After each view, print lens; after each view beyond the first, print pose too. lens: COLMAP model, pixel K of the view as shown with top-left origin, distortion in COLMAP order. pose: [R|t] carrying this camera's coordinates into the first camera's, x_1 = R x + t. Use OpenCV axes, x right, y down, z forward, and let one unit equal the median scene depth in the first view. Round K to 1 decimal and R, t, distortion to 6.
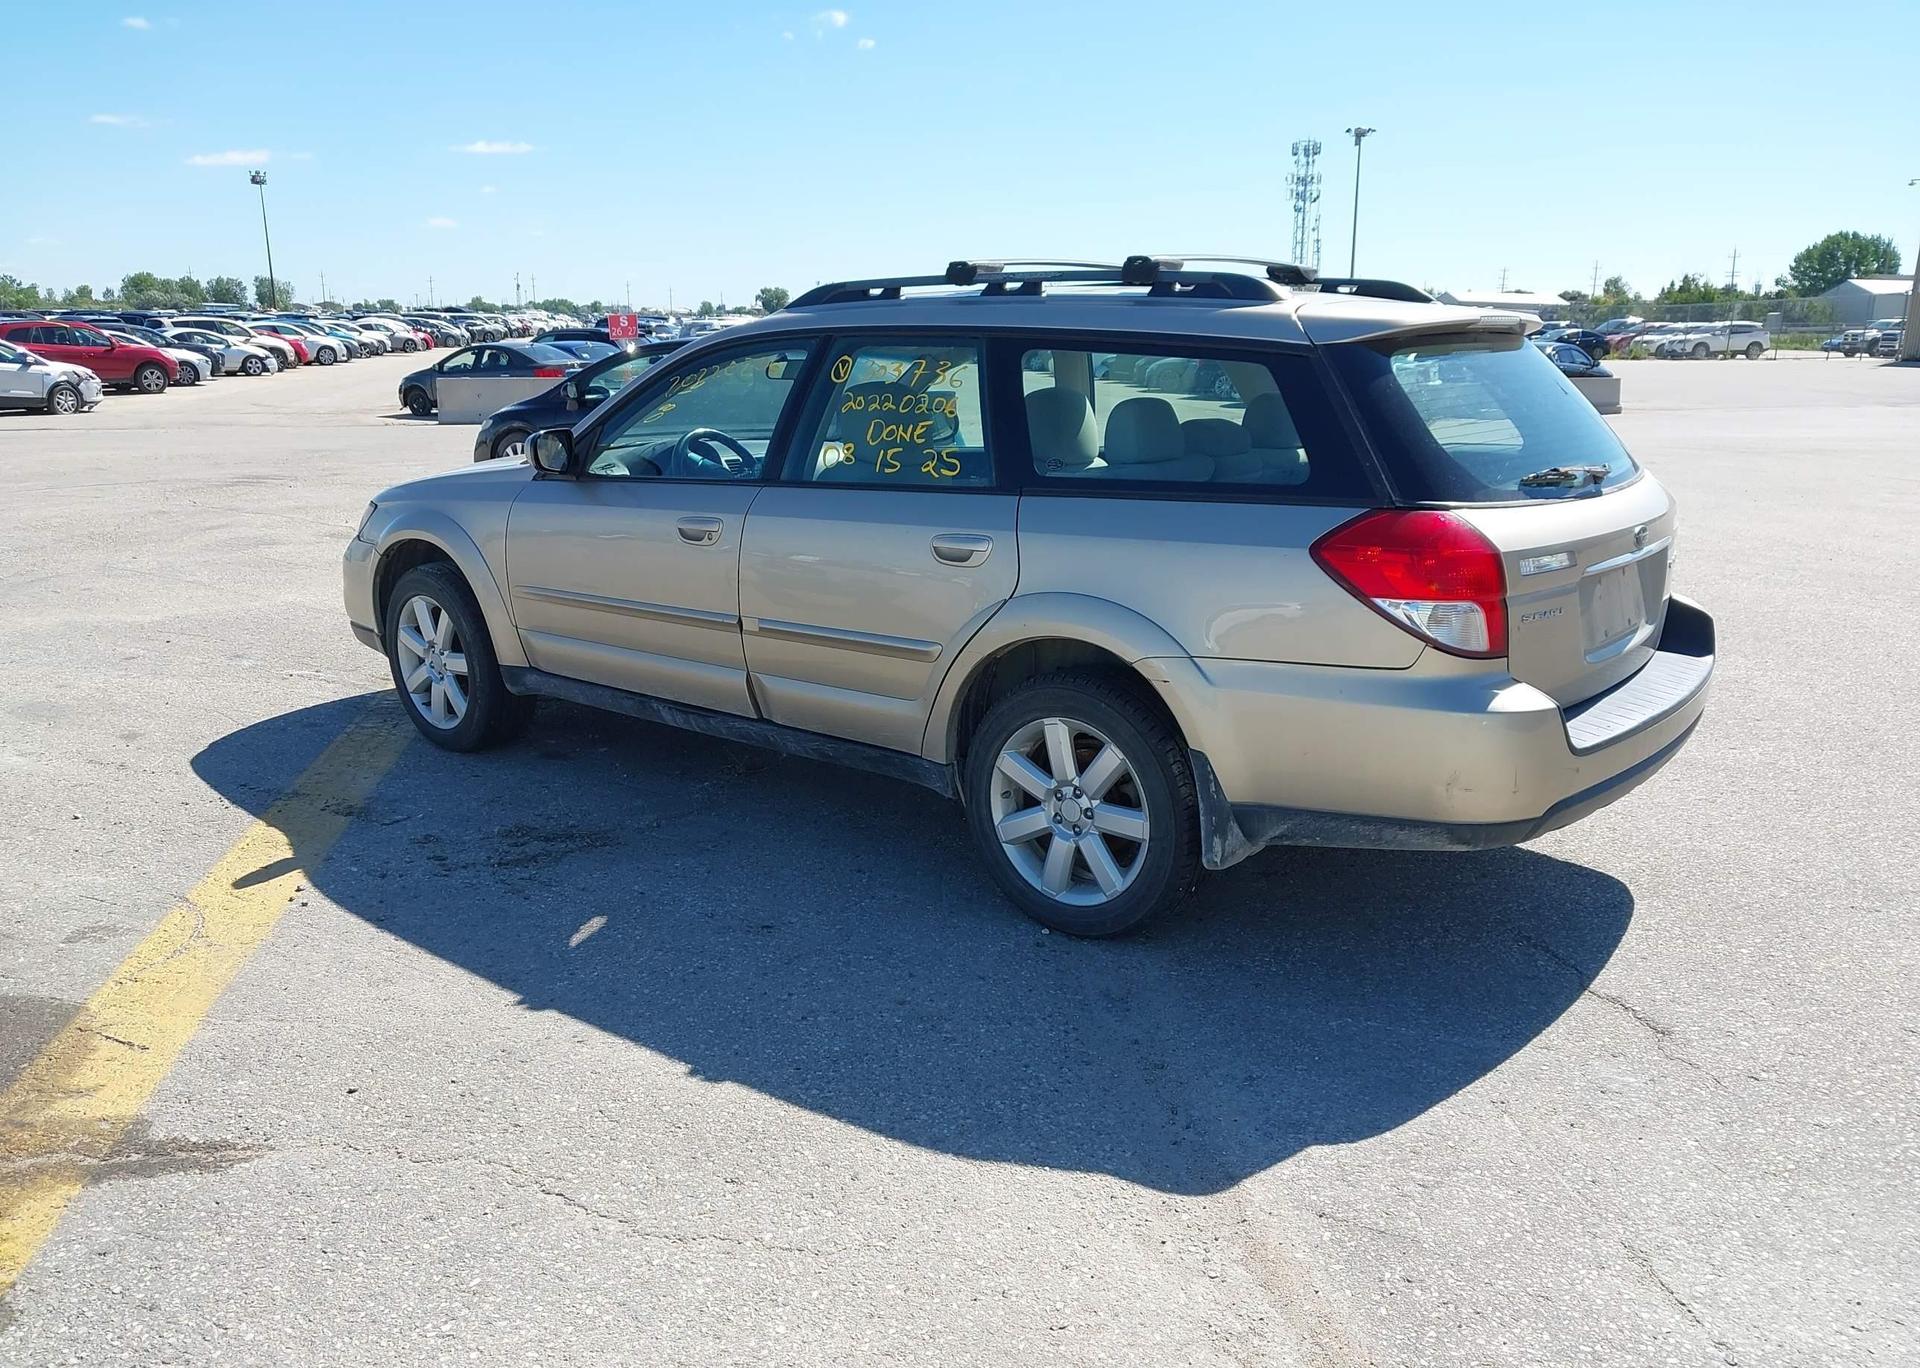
lens RADIAL K [[1539.6, 0, 952.5], [0, 1539.6, 674.4], [0, 0, 1]] dist [0.016973, -0.018923]
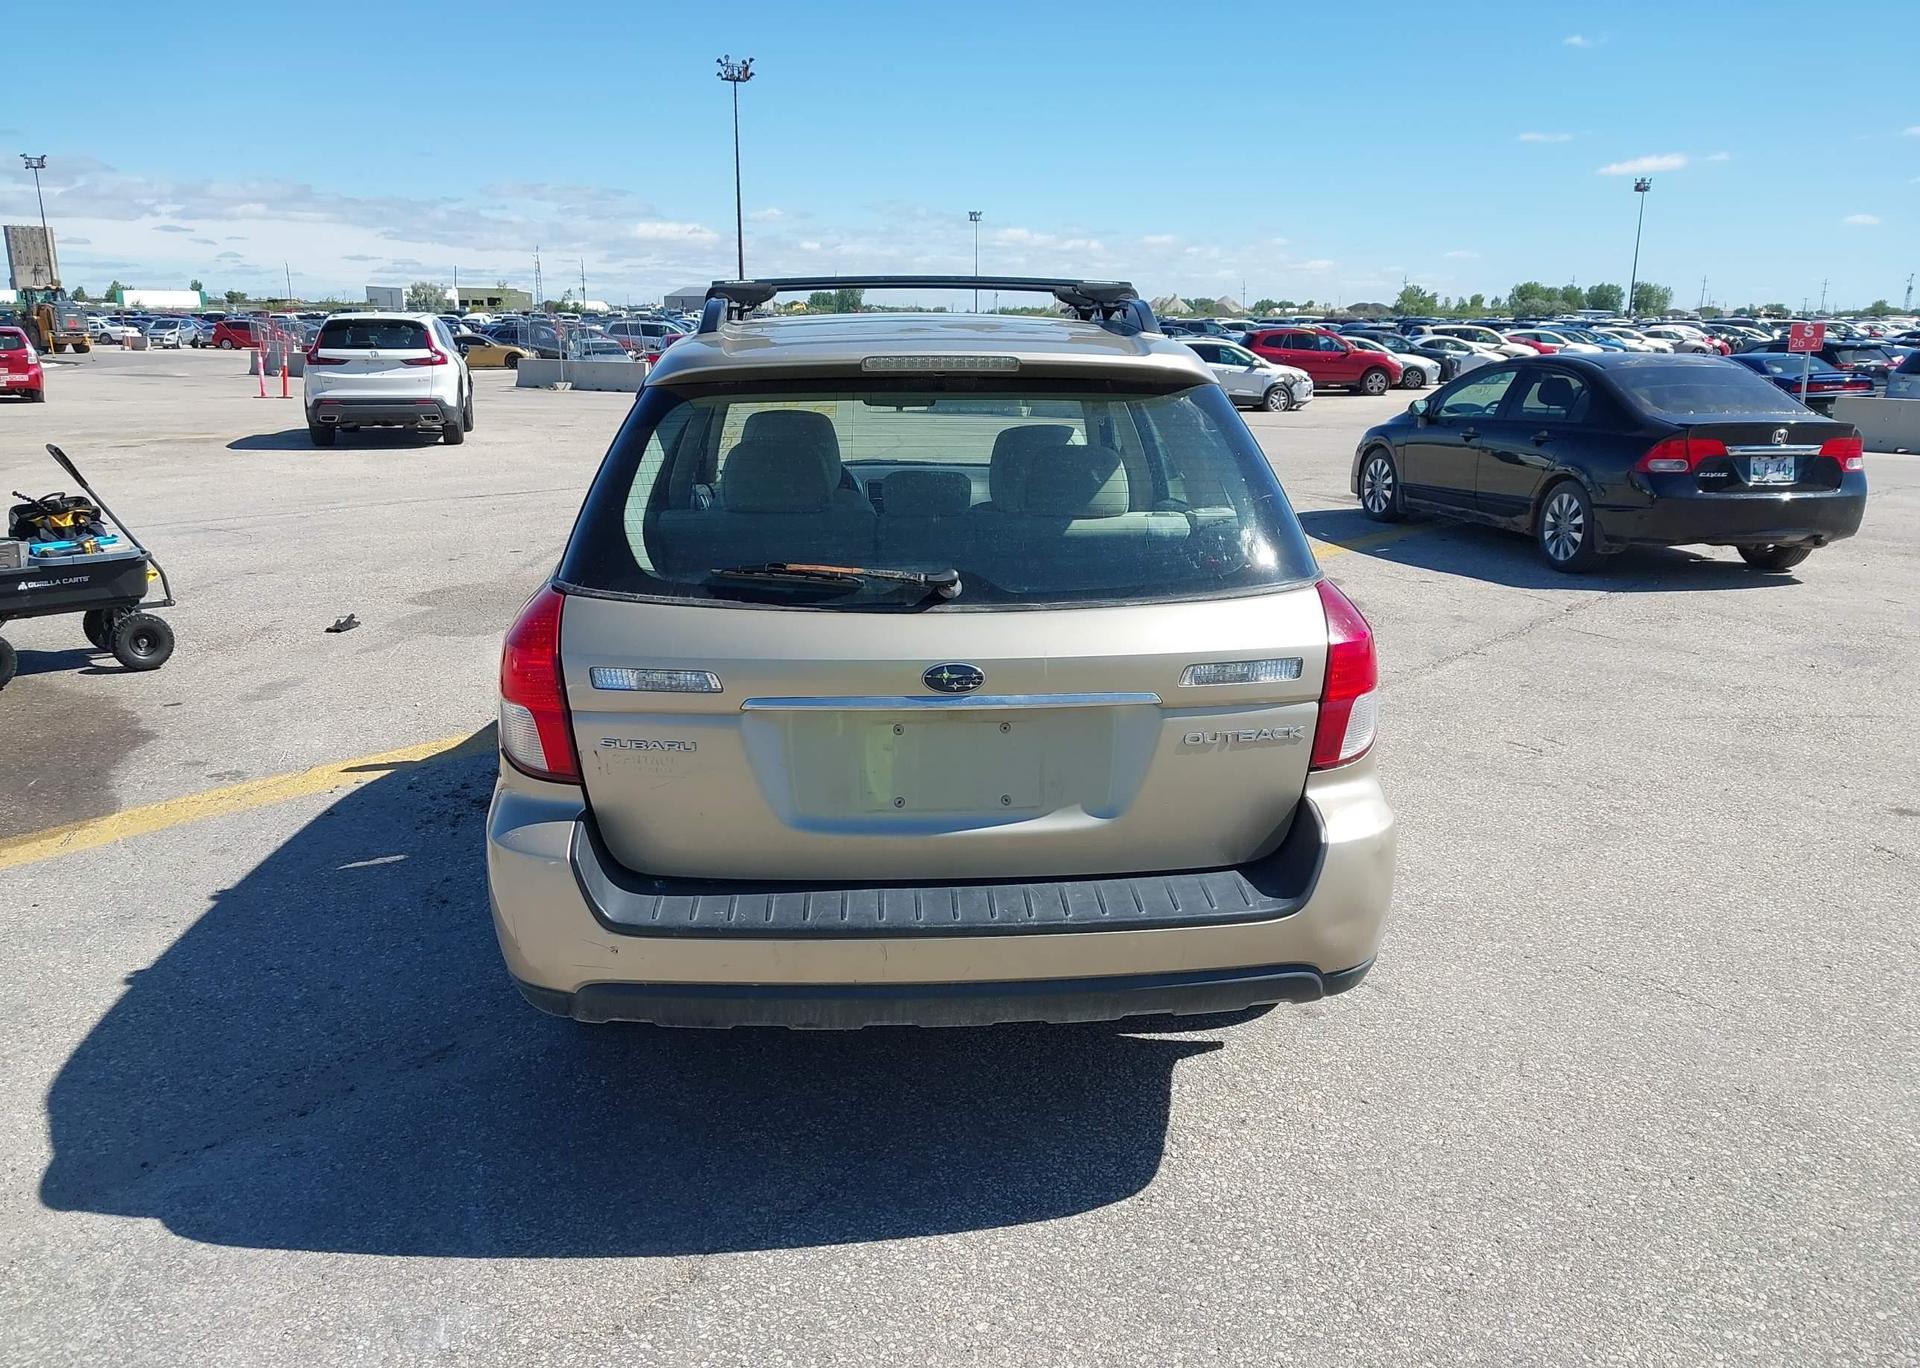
lens RADIAL K [[1539.6, 0, 958.6], [0, 1539.6, 675.2], [0, 0, 1]] dist [0.016973, -0.018923]
pose [[0.678460, 0.164905, -0.715890, 0.746259], [-0.167098, 0.983578, 0.068205, -0.108983], [0.715381, 0.073350, 0.694874, 0.411228]]
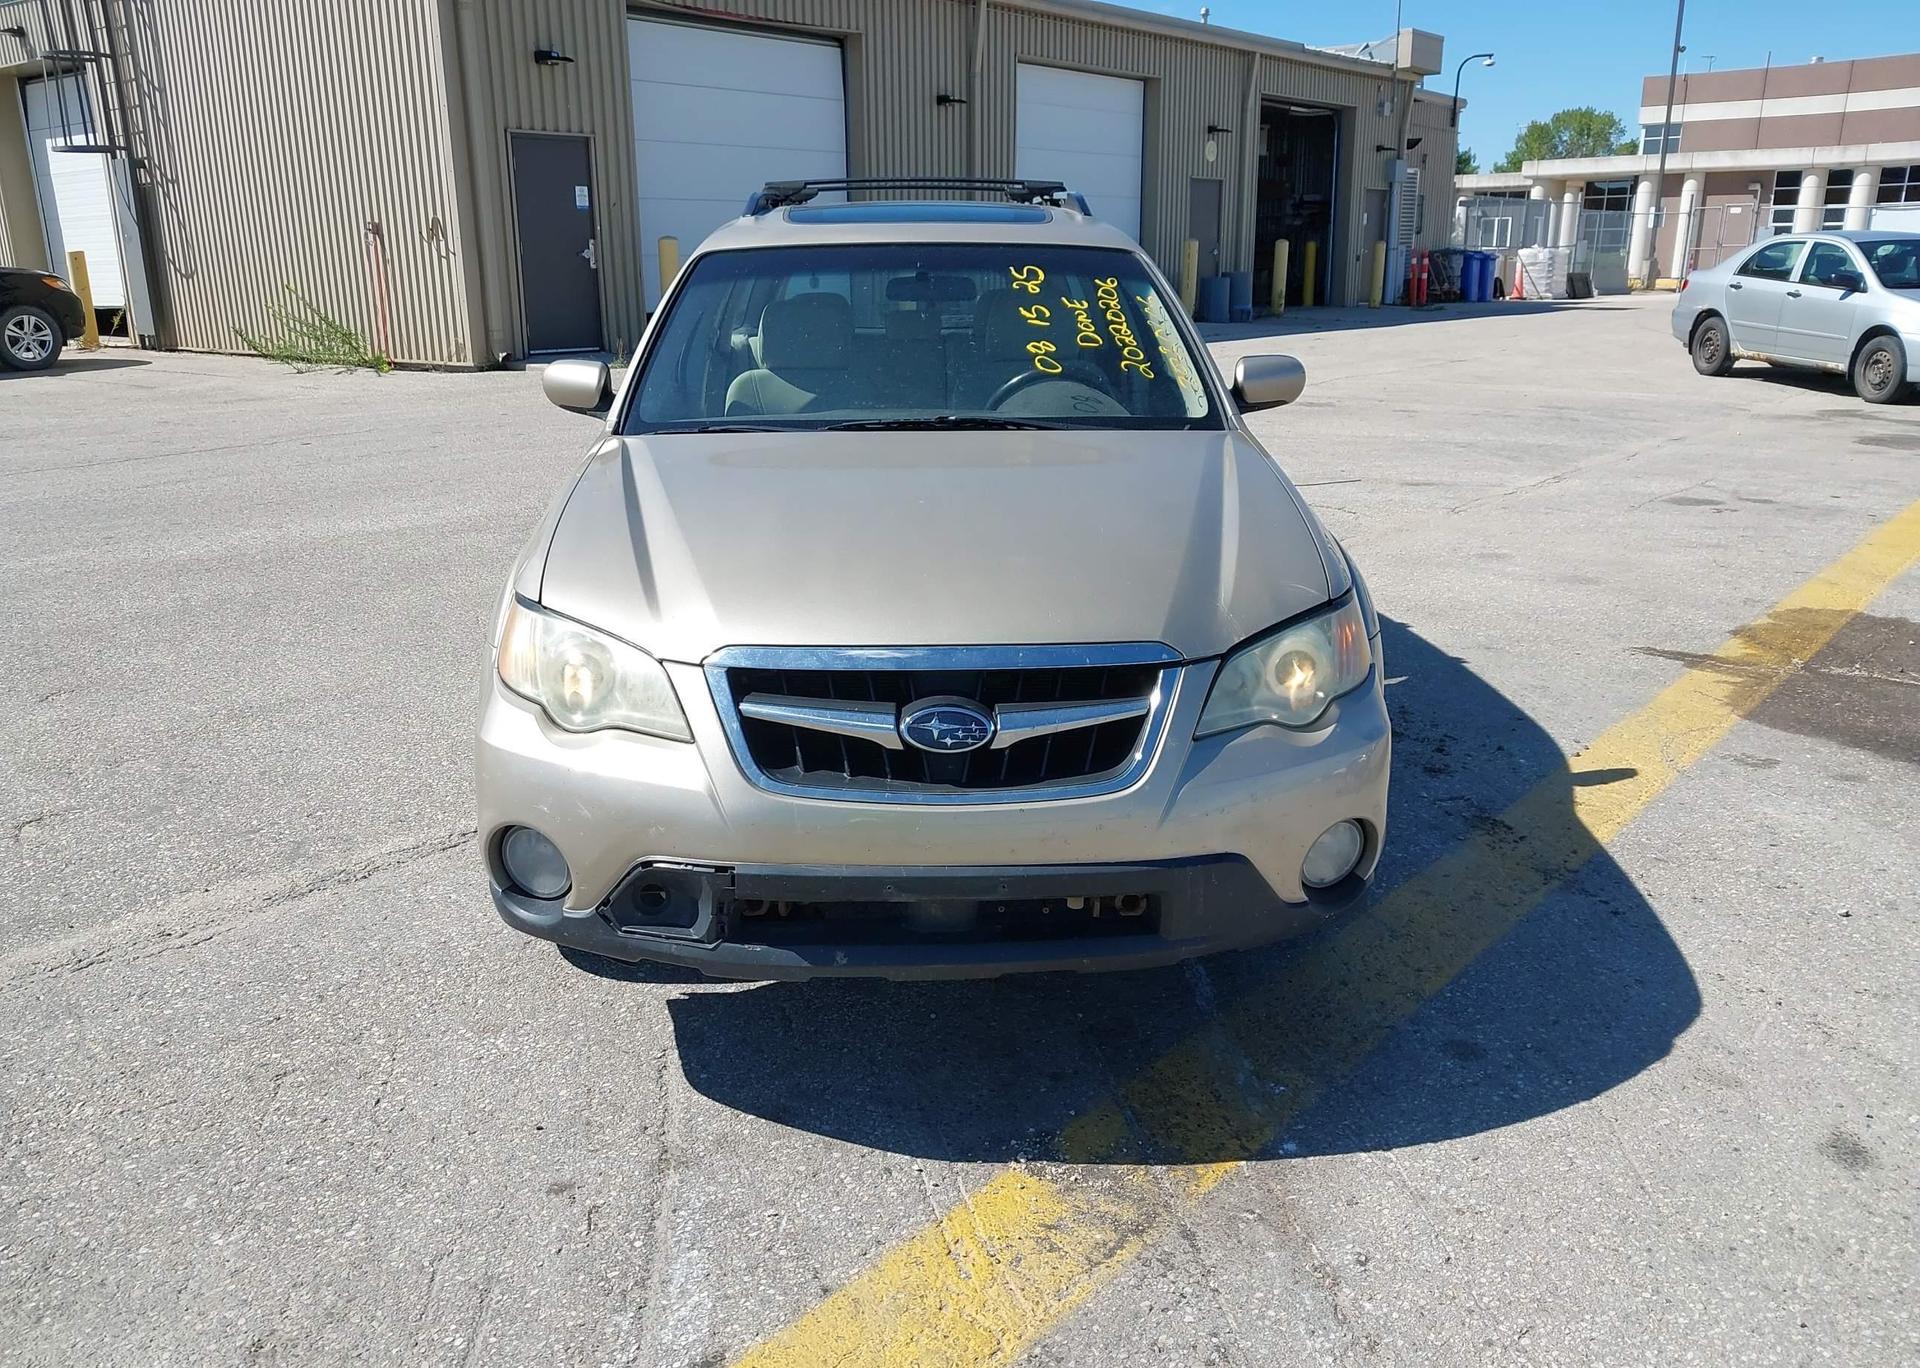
lens RADIAL K [[1539.6, 0, 953.3], [0, 1539.6, 688.3], [0, 0, 1]] dist [0.016973, -0.018923]
pose [[-0.668712, -0.200186, 0.716066, -0.810624], [0.172132, 0.895227, 0.411022, -0.383479], [-0.723322, 0.398113, -0.564190, 1.724874]]
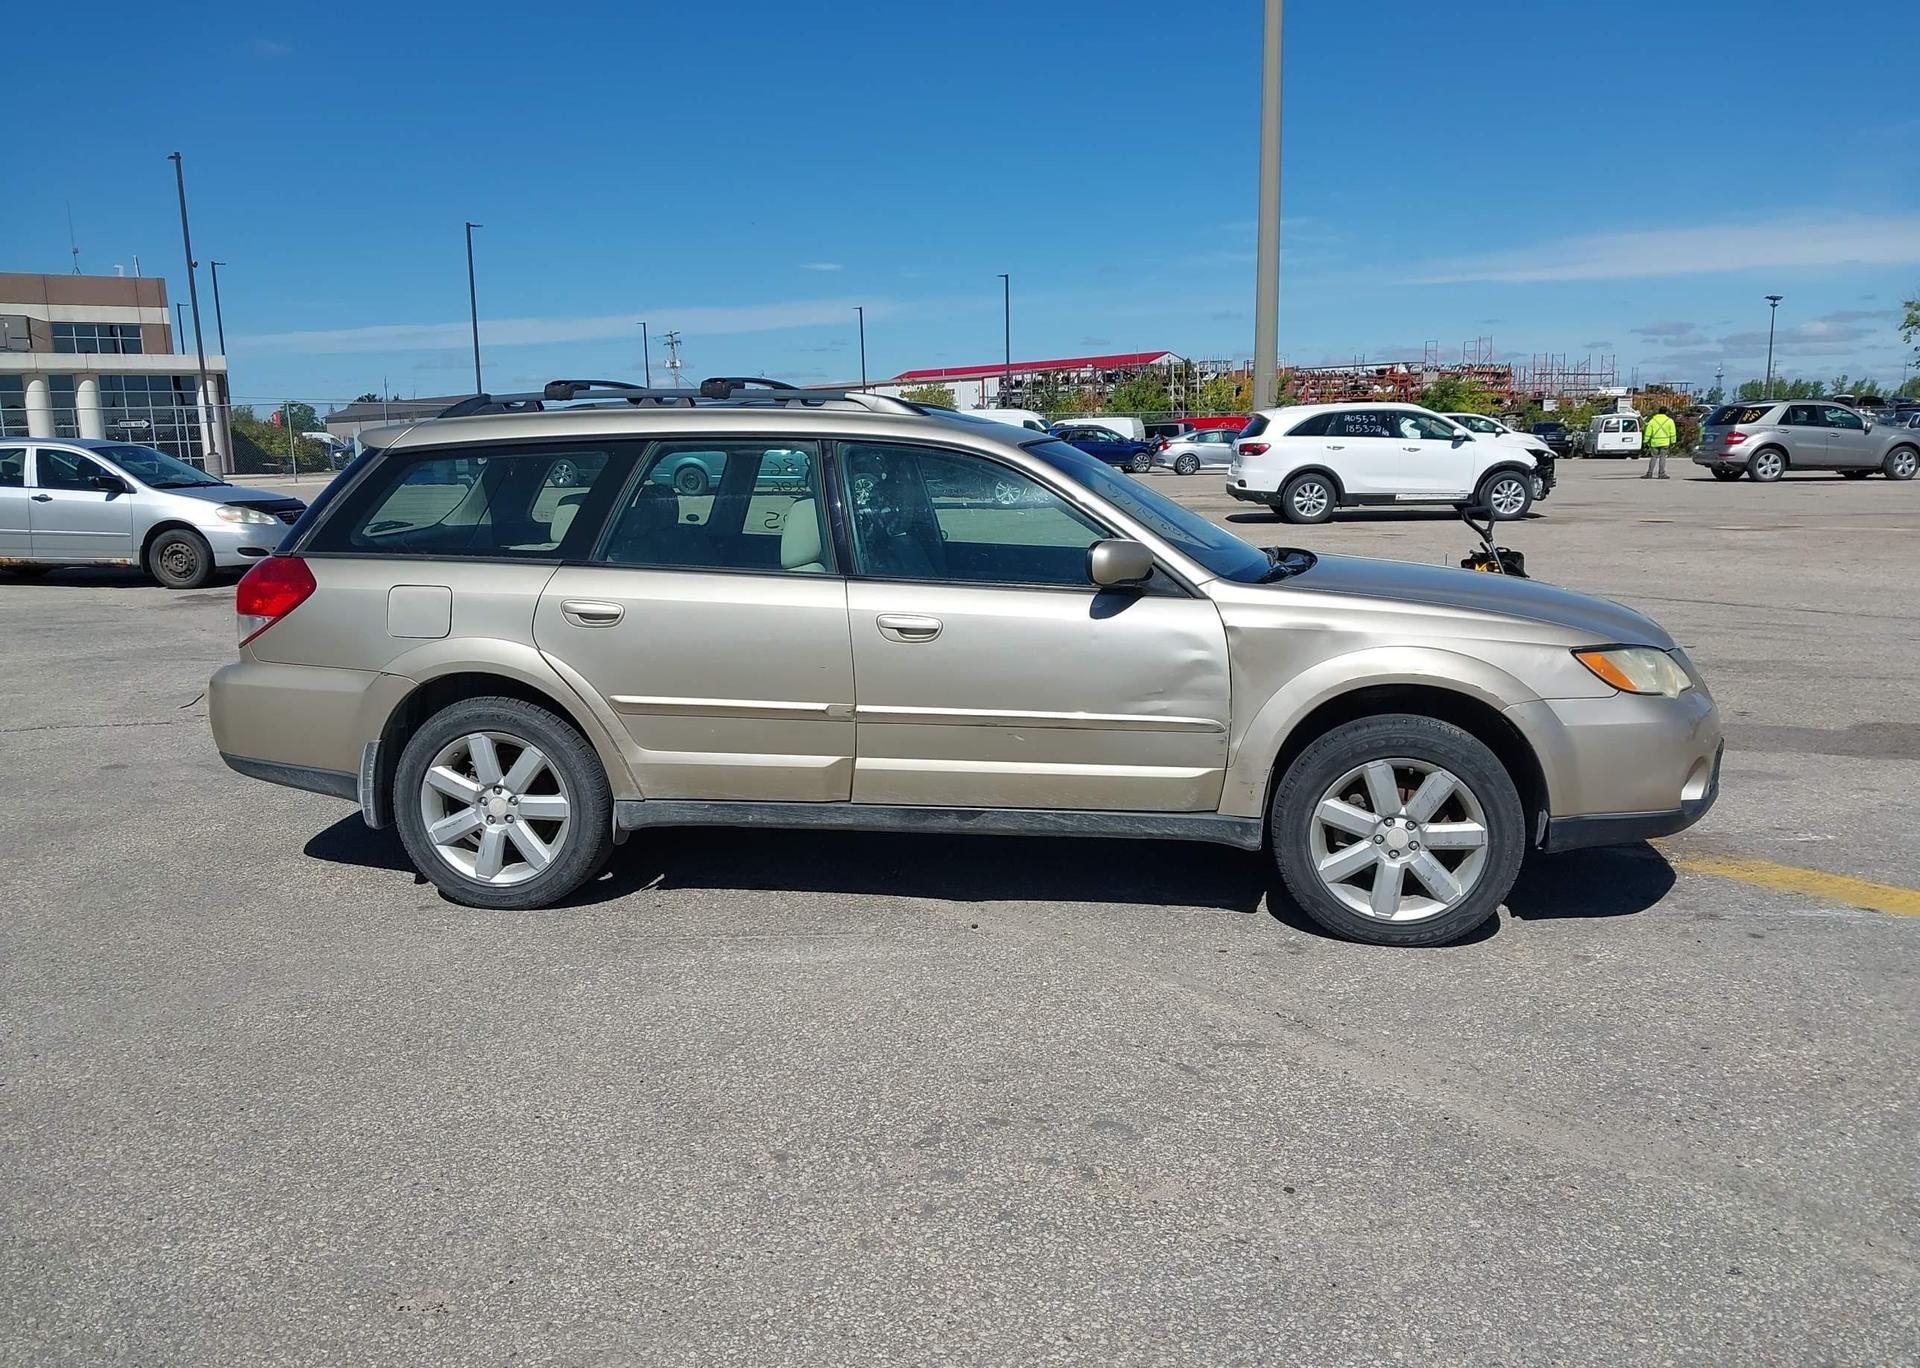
lens RADIAL K [[1539.6, 0, 956.8], [0, 1539.6, 684.3], [0, 0, 1]] dist [0.016973, -0.018923]
pose [[-0.854752, 0.095884, -0.510104, 0.555098], [-0.101847, 0.932699, 0.345977, -0.463423], [0.508947, 0.347677, -0.787461, 2.045477]]
